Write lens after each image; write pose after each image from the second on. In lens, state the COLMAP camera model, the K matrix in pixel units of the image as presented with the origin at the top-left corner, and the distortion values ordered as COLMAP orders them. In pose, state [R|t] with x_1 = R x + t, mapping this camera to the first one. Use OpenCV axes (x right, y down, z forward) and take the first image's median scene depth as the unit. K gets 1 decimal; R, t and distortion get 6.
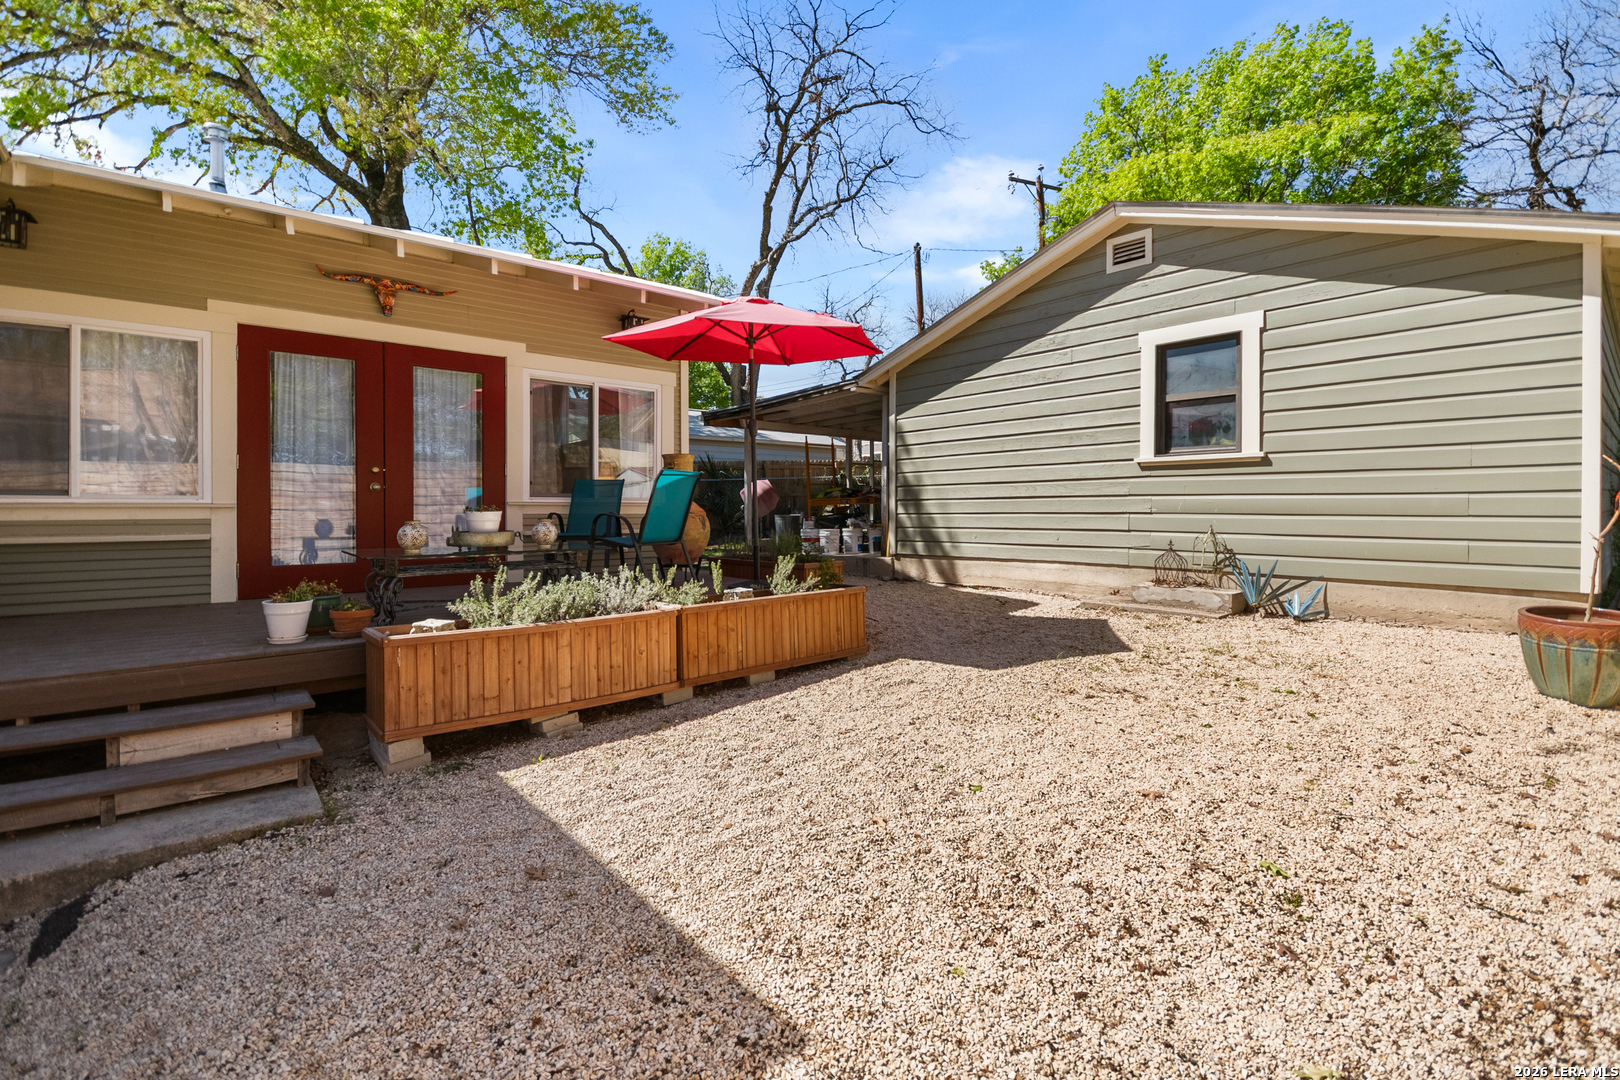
lens RADIAL K [[709.0, 0, 847.6], [0, 709.0, 504.4], [0, 0, 1]] dist [-0.001417, -0.001098]
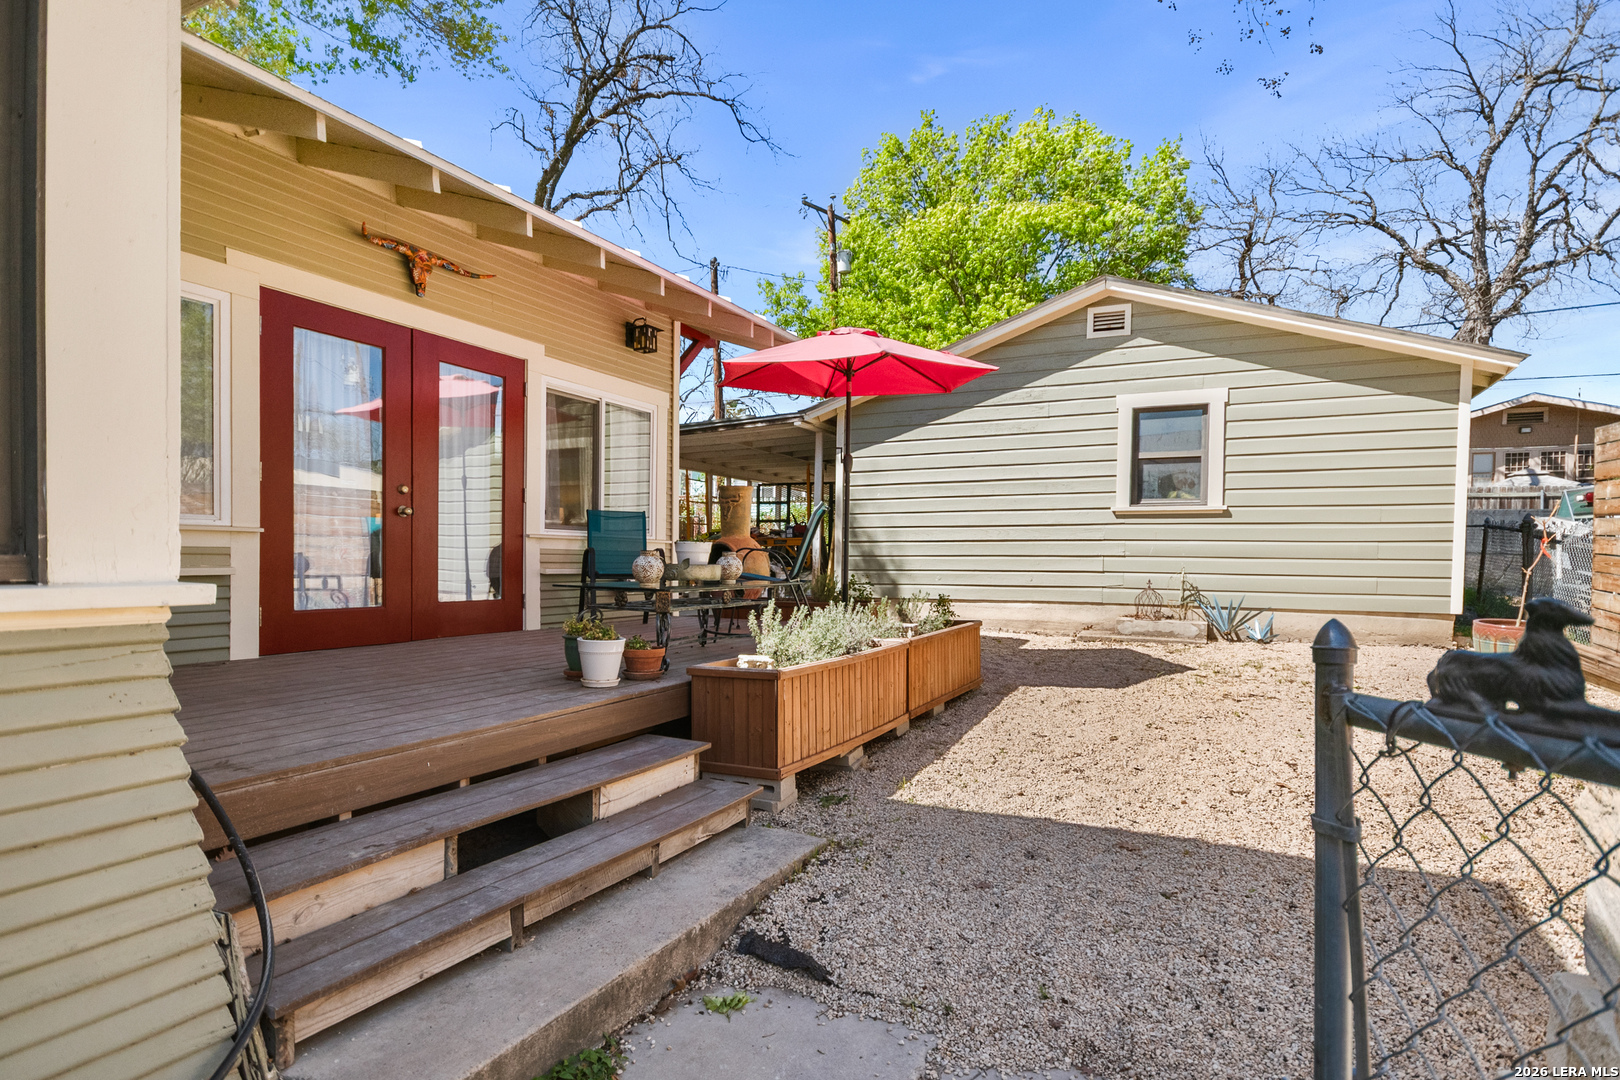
lens RADIAL K [[797.6, 0, 847.8], [0, 797.6, 561.7], [0, 0, 1]] dist [0.010784, -0.000016]
pose [[0.925446, 0.007760, 0.378799, -0.499120], [-0.012218, 0.999881, 0.009367, 0.015795], [-0.378682, -0.013297, 0.925431, -0.014753]]
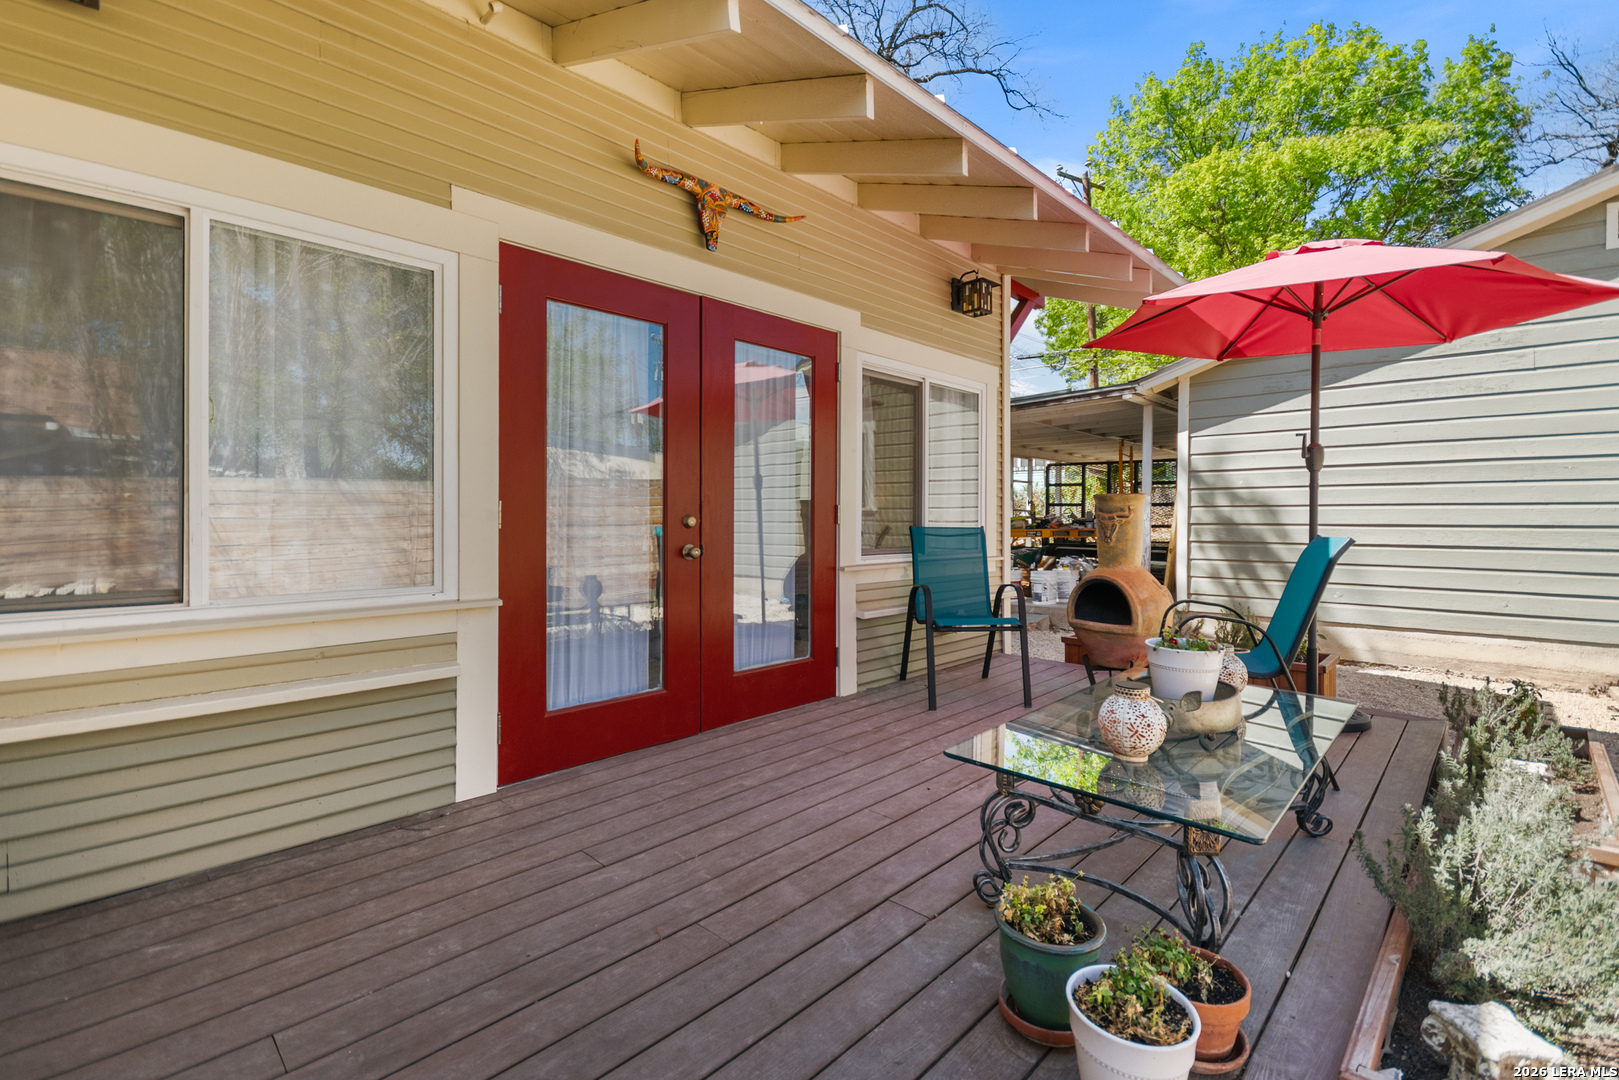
lens RADIAL K [[712.7, 0, 862.0], [0, 712.7, 519.2], [0, 0, 1]] dist [0.000561, 0.000341]
pose [[0.994854, 0.005843, 0.101150, -0.537850], [-0.006947, 0.999920, 0.010560, -0.052695], [-0.101080, -0.011208, 0.994815, 0.383587]]
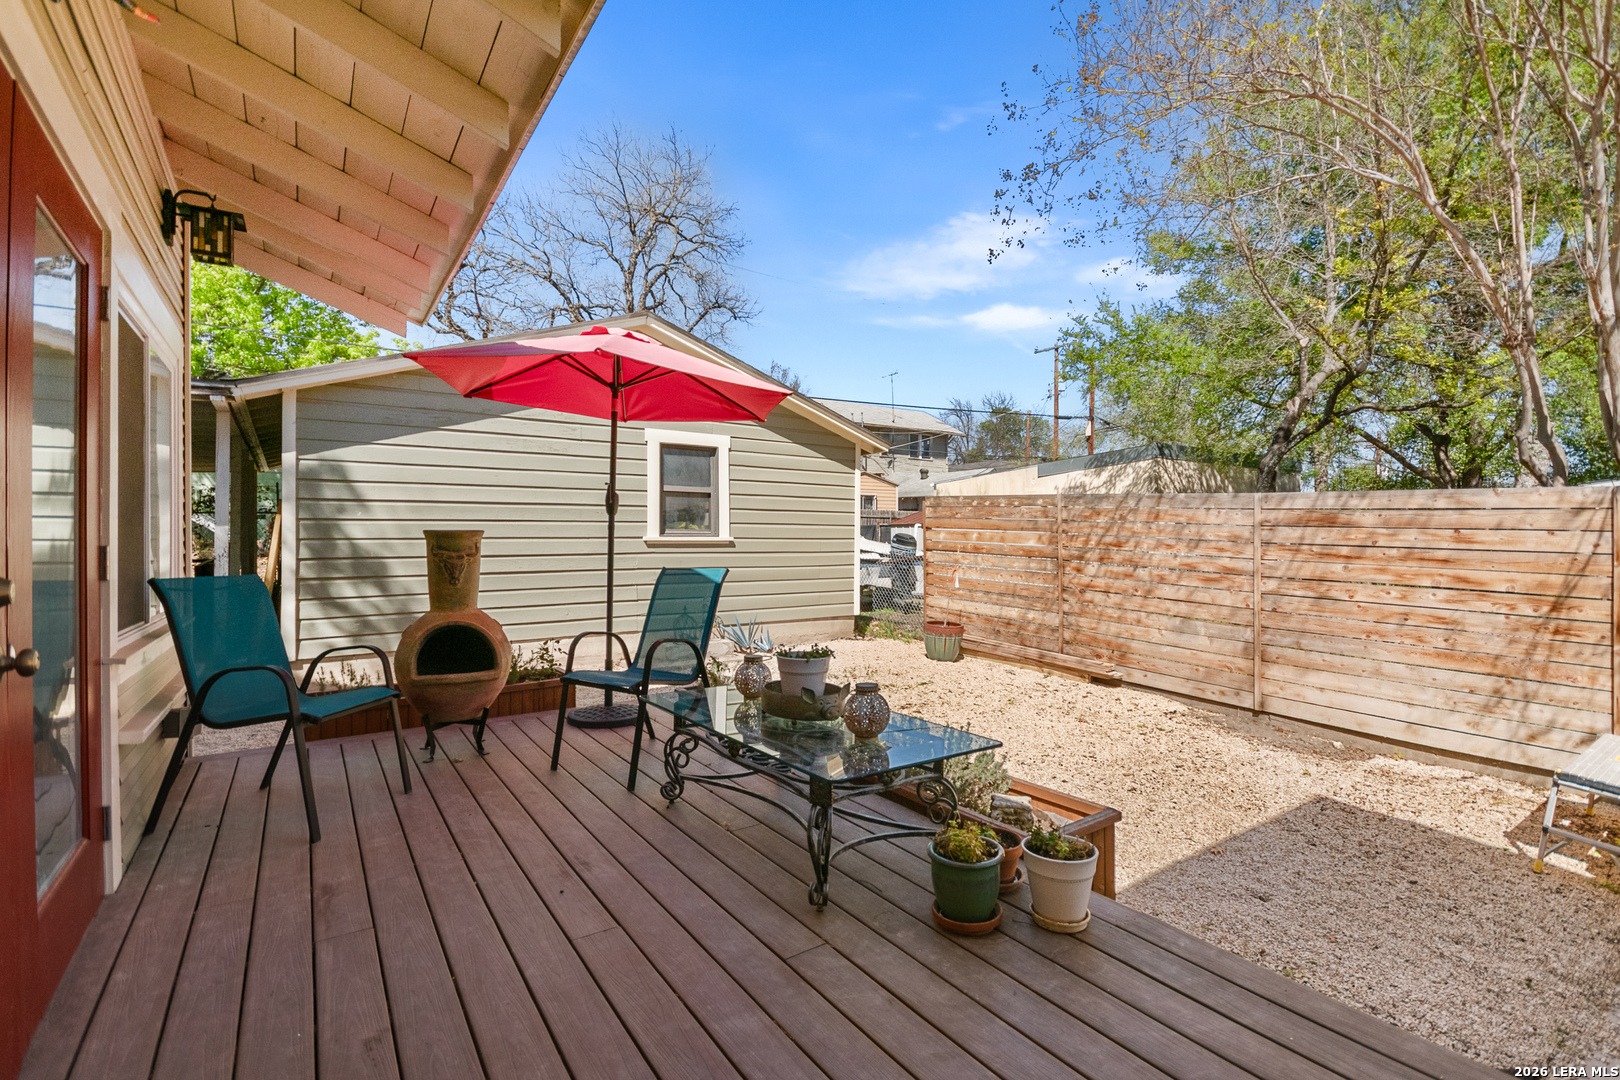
lens RADIAL K [[734.2, 0, 779.0], [0, 734.2, 538.2], [0, 0, 1]] dist [0.001977, 0.000505]
pose [[0.166428, 0.006249, 0.986034, -0.798727], [-0.002459, 0.999979, -0.005922, -0.061041], [-0.986051, -0.001439, 0.166440, 0.636829]]
